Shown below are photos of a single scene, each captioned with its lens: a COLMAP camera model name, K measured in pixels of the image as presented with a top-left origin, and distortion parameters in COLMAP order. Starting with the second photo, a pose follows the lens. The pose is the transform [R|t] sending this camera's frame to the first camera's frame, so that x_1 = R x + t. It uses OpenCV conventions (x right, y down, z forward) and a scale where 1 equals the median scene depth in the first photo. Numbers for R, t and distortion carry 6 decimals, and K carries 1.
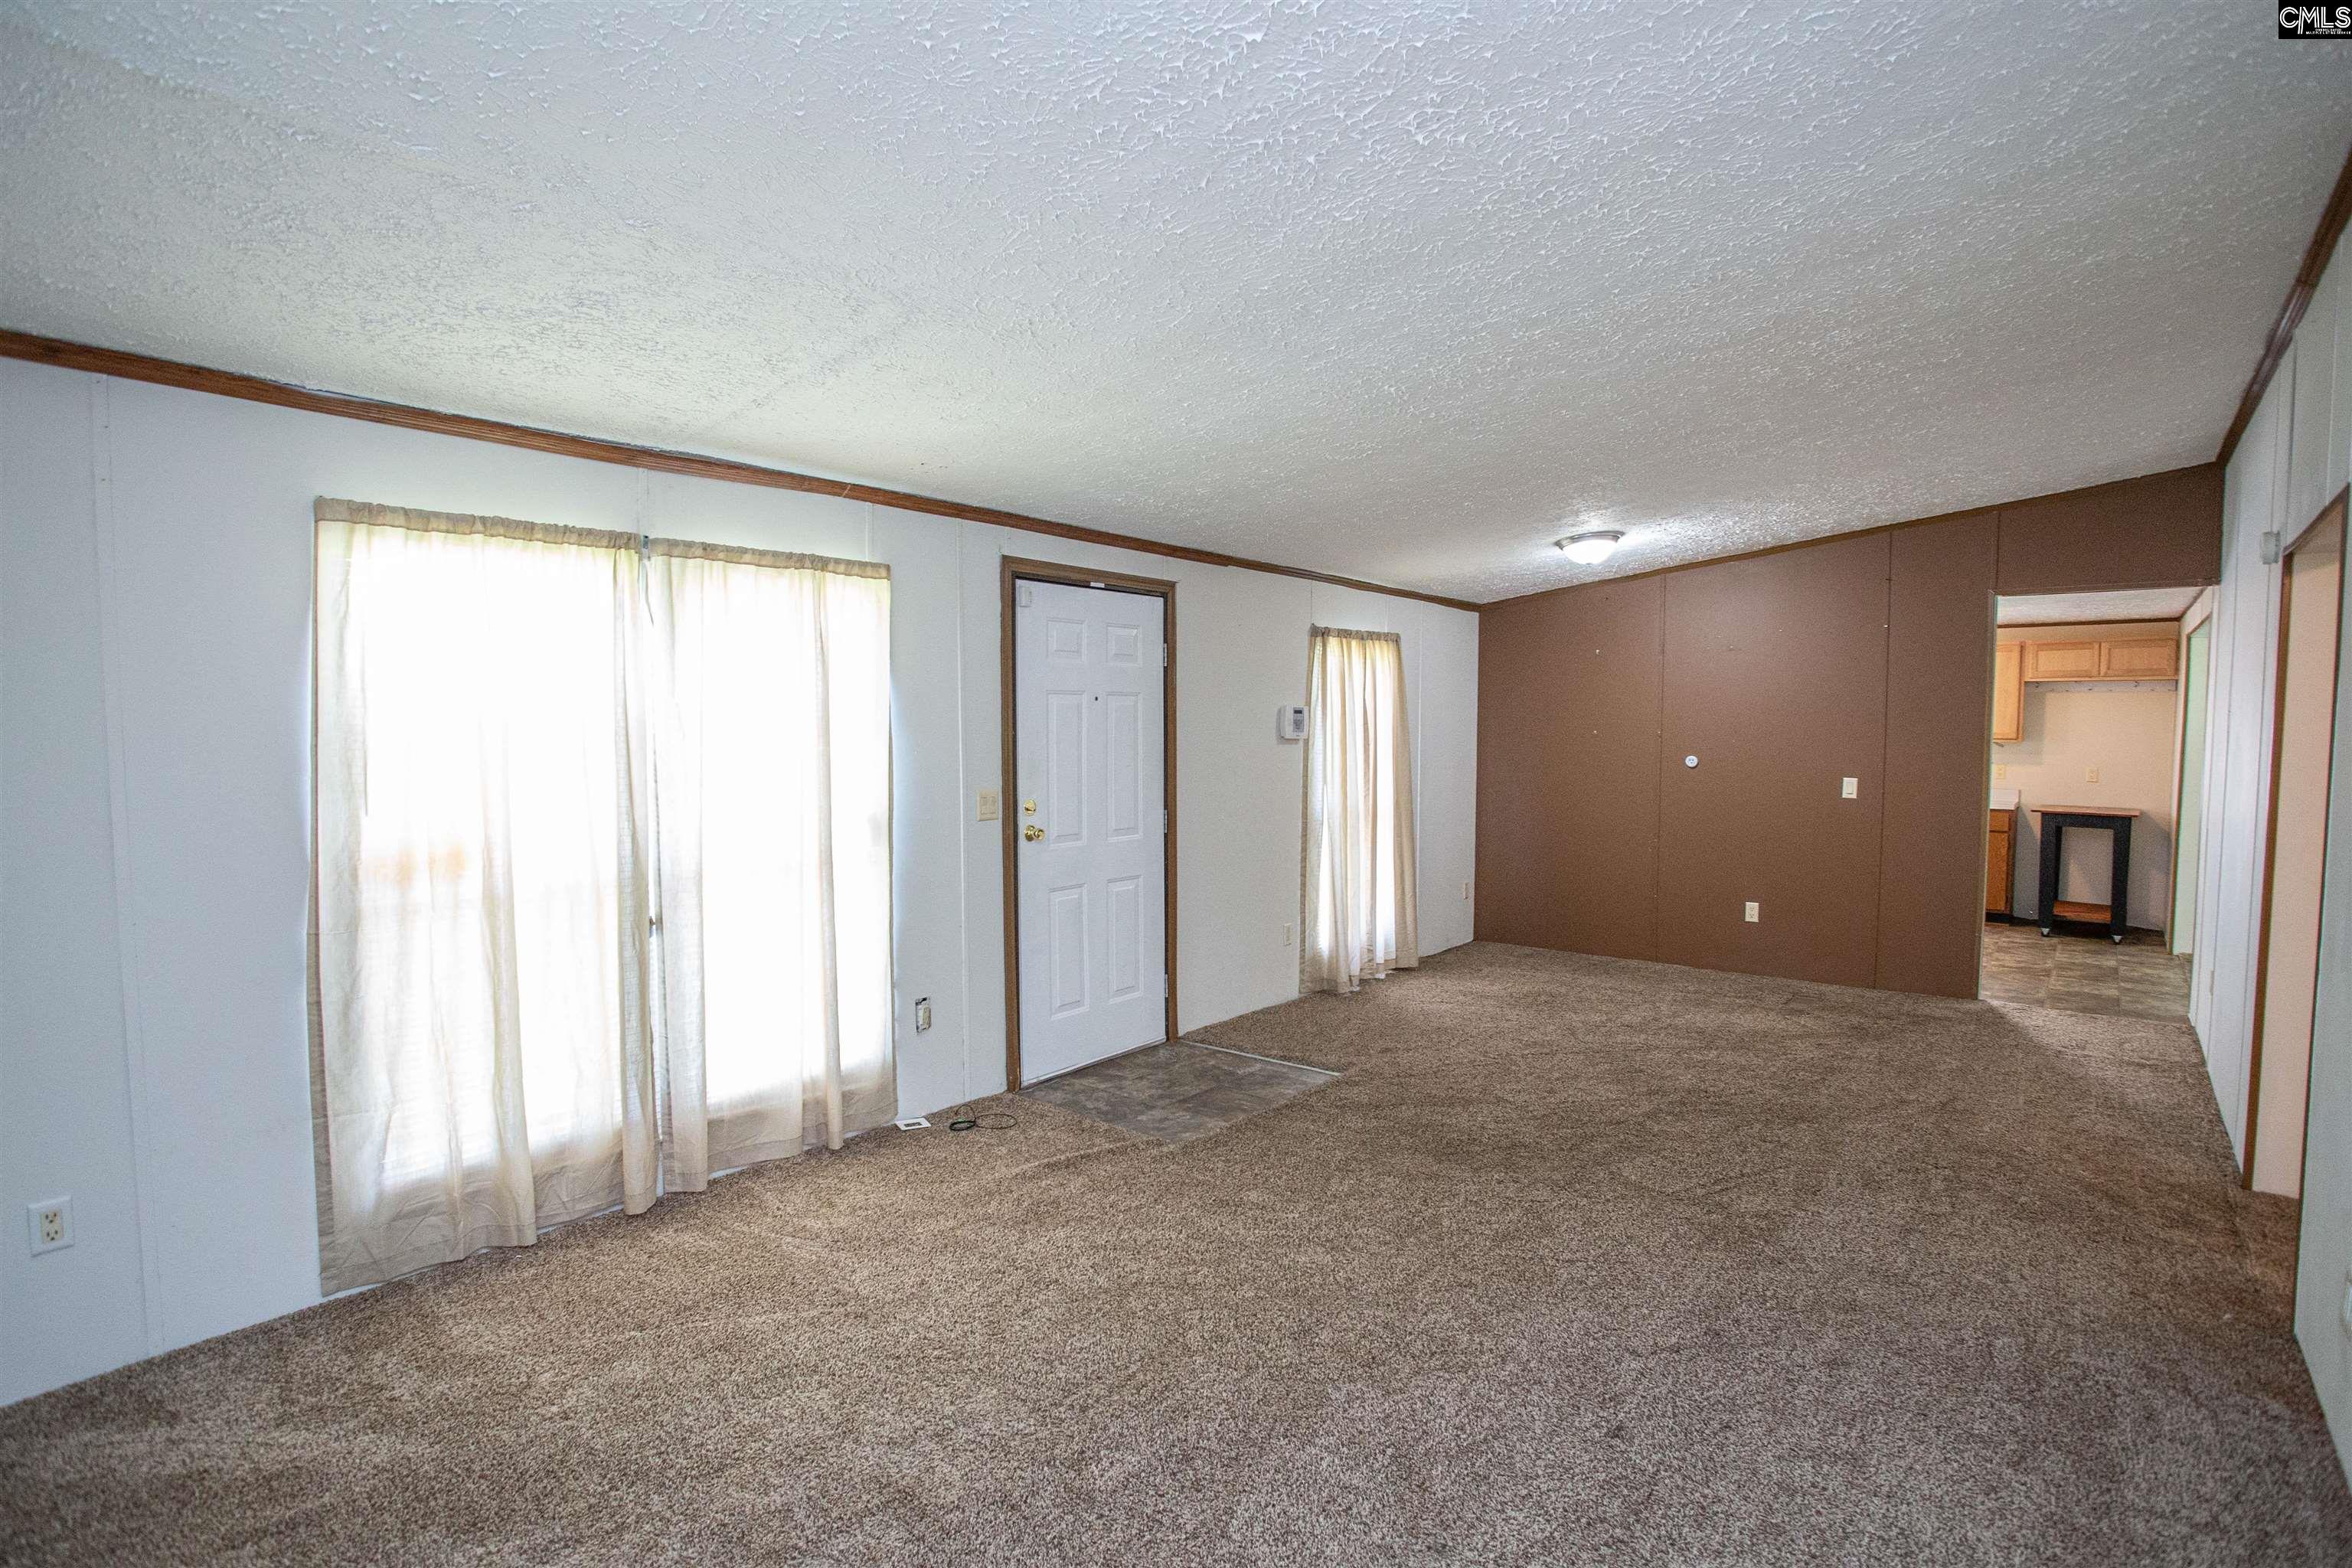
lens RADIAL K [[1165.9, 0, 1193.0], [0, 1165.9, 783.3], [0, 0, 1]] dist [-0.059269, 0.026229]
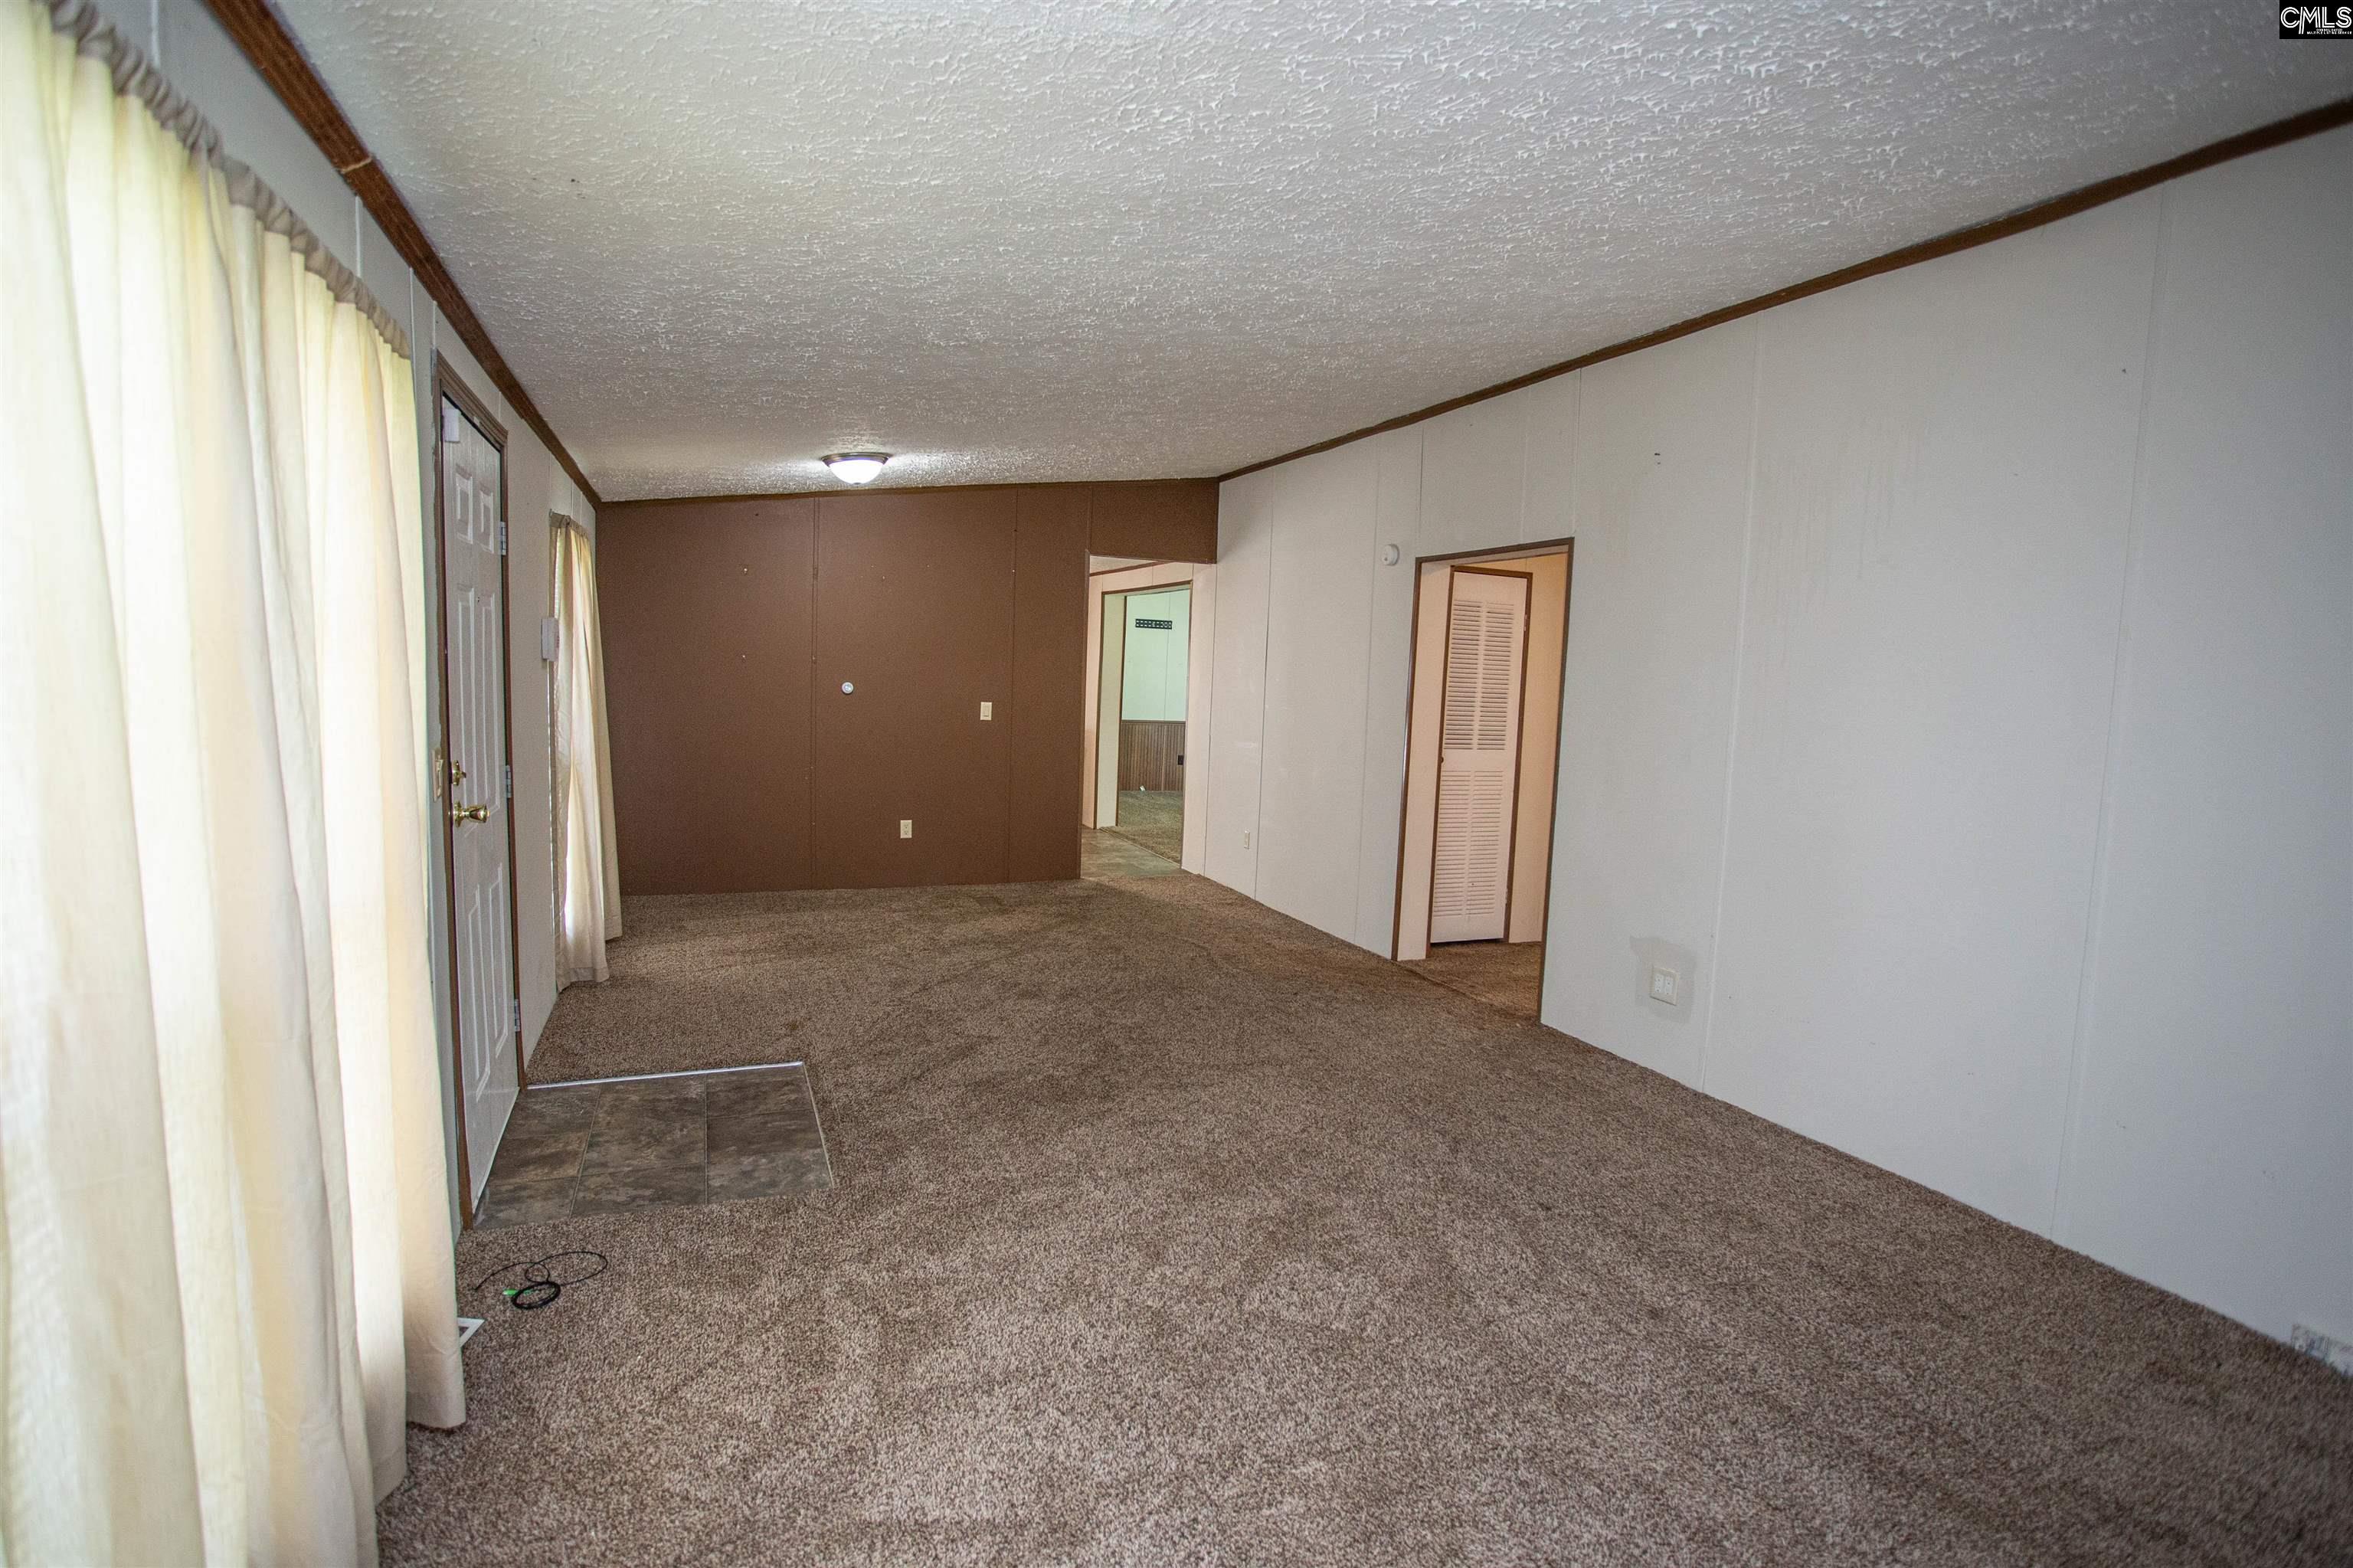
lens RADIAL K [[1166.4, 0, 1193.6], [0, 1166.4, 783.3], [0, 0, 1]] dist [-0.059269, 0.026229]
pose [[0.474907, -0.070529, 0.877205, -0.456983], [0.008970, 0.997120, 0.075314, -0.012972], [-0.879990, -0.027898, 0.474172, 0.351440]]
